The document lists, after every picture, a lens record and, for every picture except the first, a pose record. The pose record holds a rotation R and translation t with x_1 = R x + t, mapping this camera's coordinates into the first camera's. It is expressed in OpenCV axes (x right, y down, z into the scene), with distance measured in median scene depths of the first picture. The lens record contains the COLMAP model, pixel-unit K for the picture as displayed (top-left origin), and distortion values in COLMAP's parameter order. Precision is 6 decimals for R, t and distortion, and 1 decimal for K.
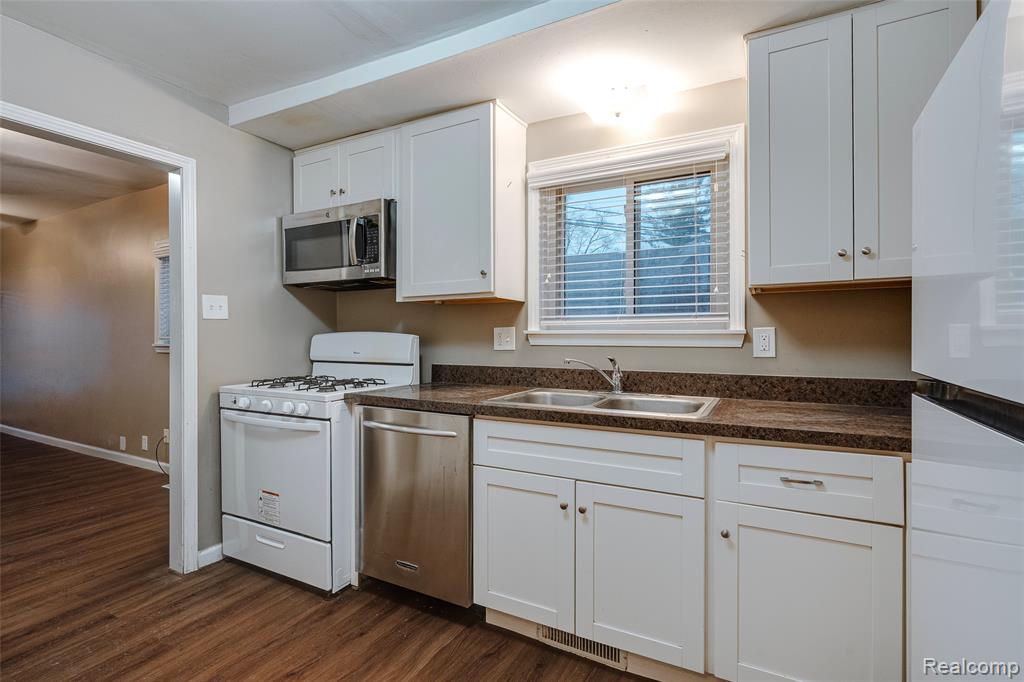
lens RADIAL K [[474.6, 0, 510.4], [0, 474.6, 342.3], [0, 0, 1]] dist [-0.009977, 0.005159]
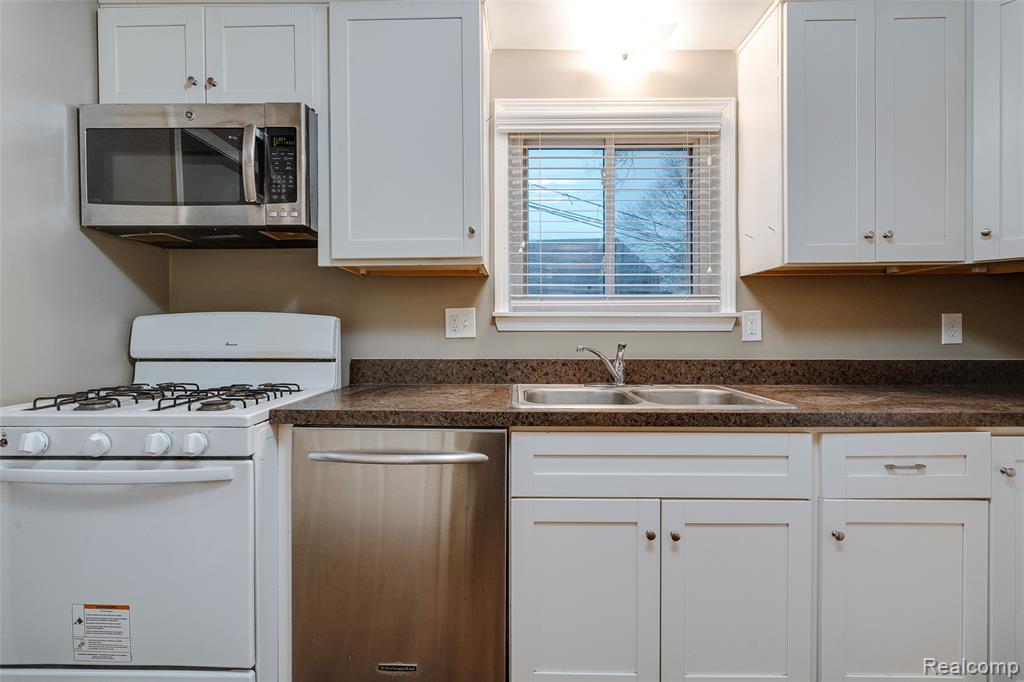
lens RADIAL K [[474.6, 0, 512.4], [0, 474.6, 341.2], [0, 0, 1]] dist [-0.009977, 0.005159]
pose [[0.894261, -0.010517, 0.447422, -0.330740], [0.005637, 0.999909, 0.012236, 0.015998], [-0.447510, -0.008420, 0.894239, 0.322804]]
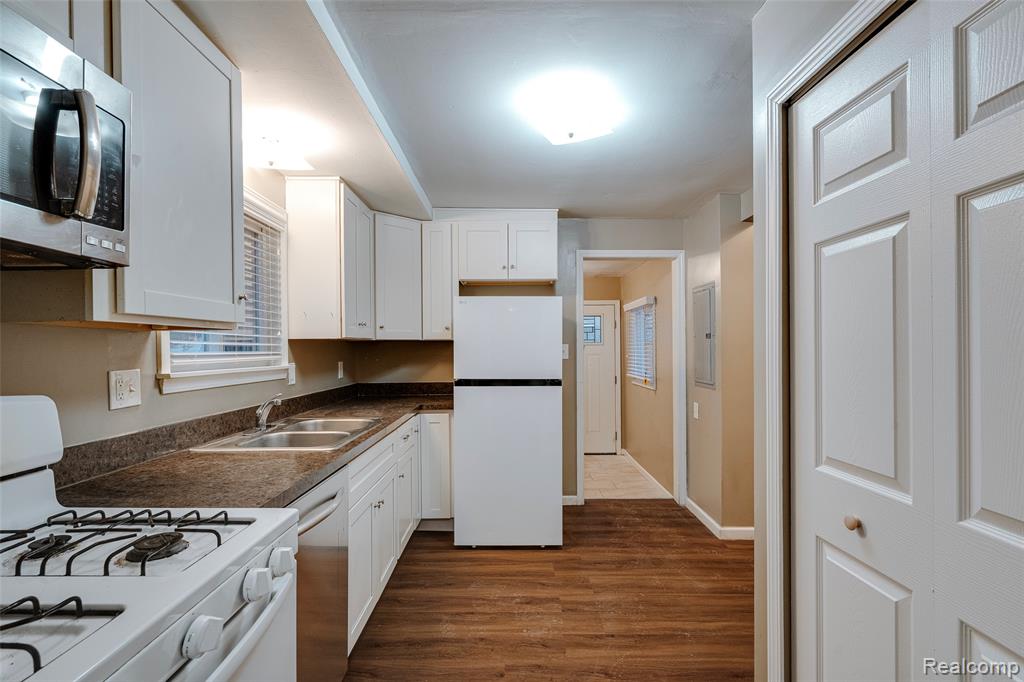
lens RADIAL K [[474.6, 0, 522.4], [0, 474.6, 349.5], [0, 0, 1]] dist [-0.009977, 0.005159]
pose [[-0.491778, 0.001725, 0.870719, -0.941158], [0.012914, 0.999902, 0.005313, -0.064718], [-0.870625, 0.013857, -0.491752, 1.012419]]
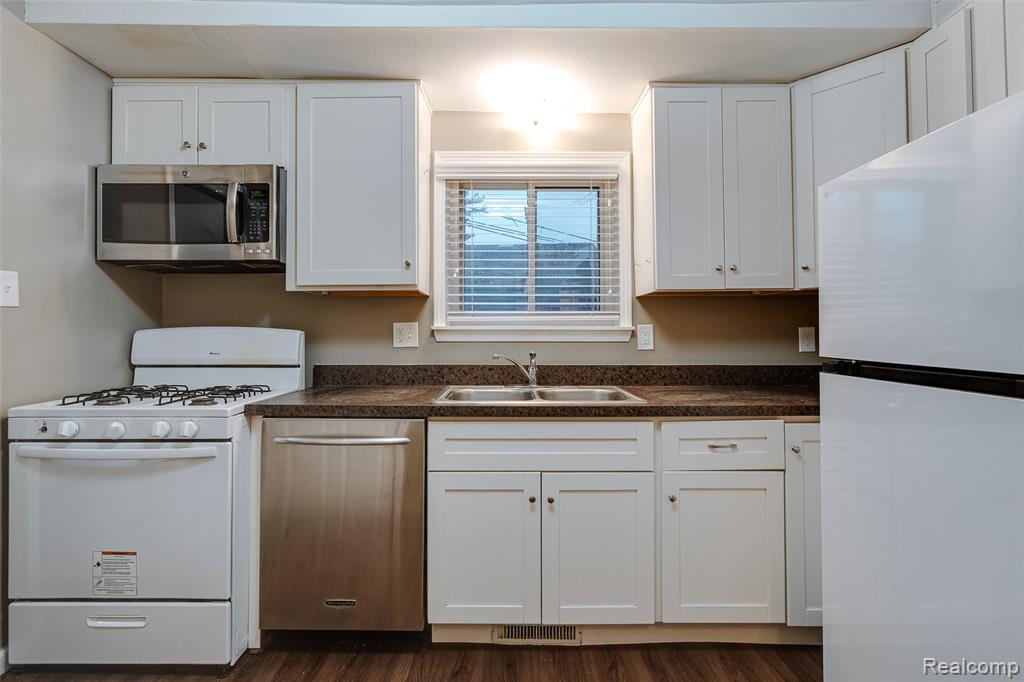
lens RADIAL K [[474.6, 0, 503.9], [0, 474.6, 330.4], [0, 0, 1]] dist [-0.009977, 0.005159]
pose [[0.885187, 0.001326, 0.465234, -0.323469], [0.005573, 0.999894, -0.013453, -0.002705], [-0.465202, 0.014501, 0.885086, 0.097680]]
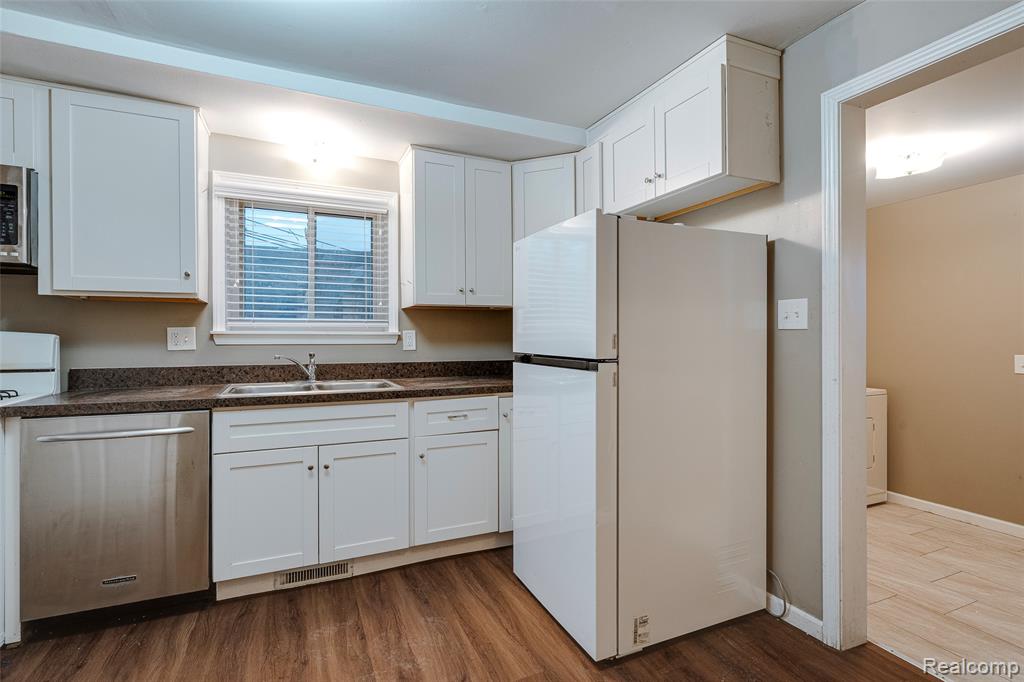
lens RADIAL K [[474.6, 0, 520.8], [0, 474.6, 340.4], [0, 0, 1]] dist [-0.009977, 0.005159]
pose [[0.592814, -0.005593, 0.805320, -0.454789], [0.008924, 0.999960, 0.000376, 0.002353], [-0.805290, 0.006964, 0.592840, -0.181334]]
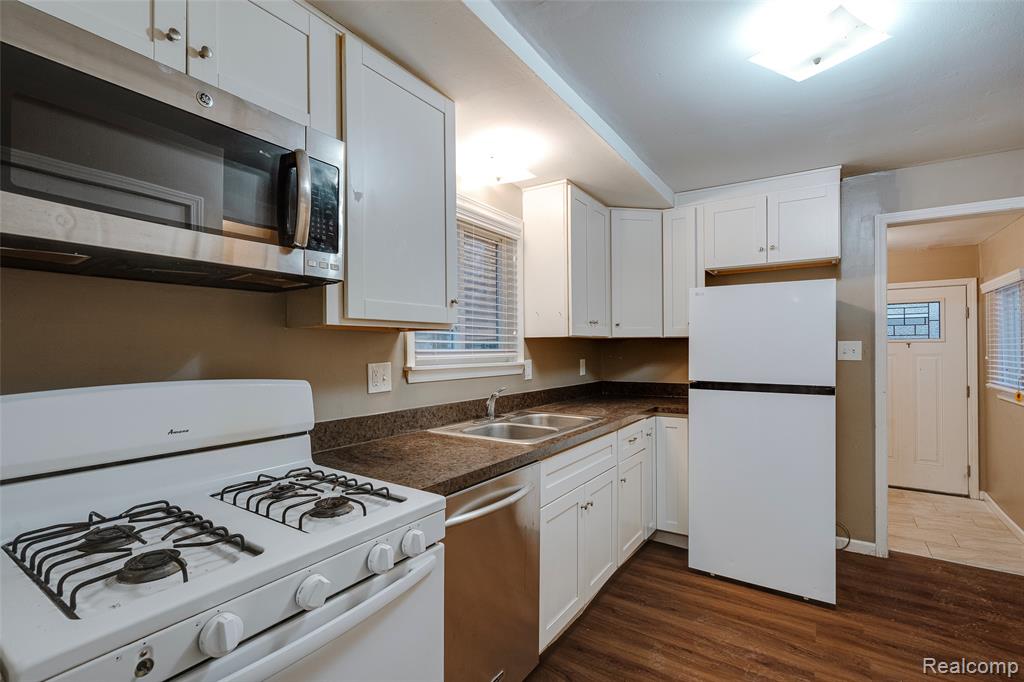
lens RADIAL K [[474.6, 0, 511.4], [0, 474.6, 347.0], [0, 0, 1]] dist [-0.009977, 0.005159]
pose [[0.097940, 0.003196, 0.995187, -0.910341], [0.011910, 0.999919, -0.004384, -0.061415], [-0.995121, 0.012282, 0.097894, 0.838665]]
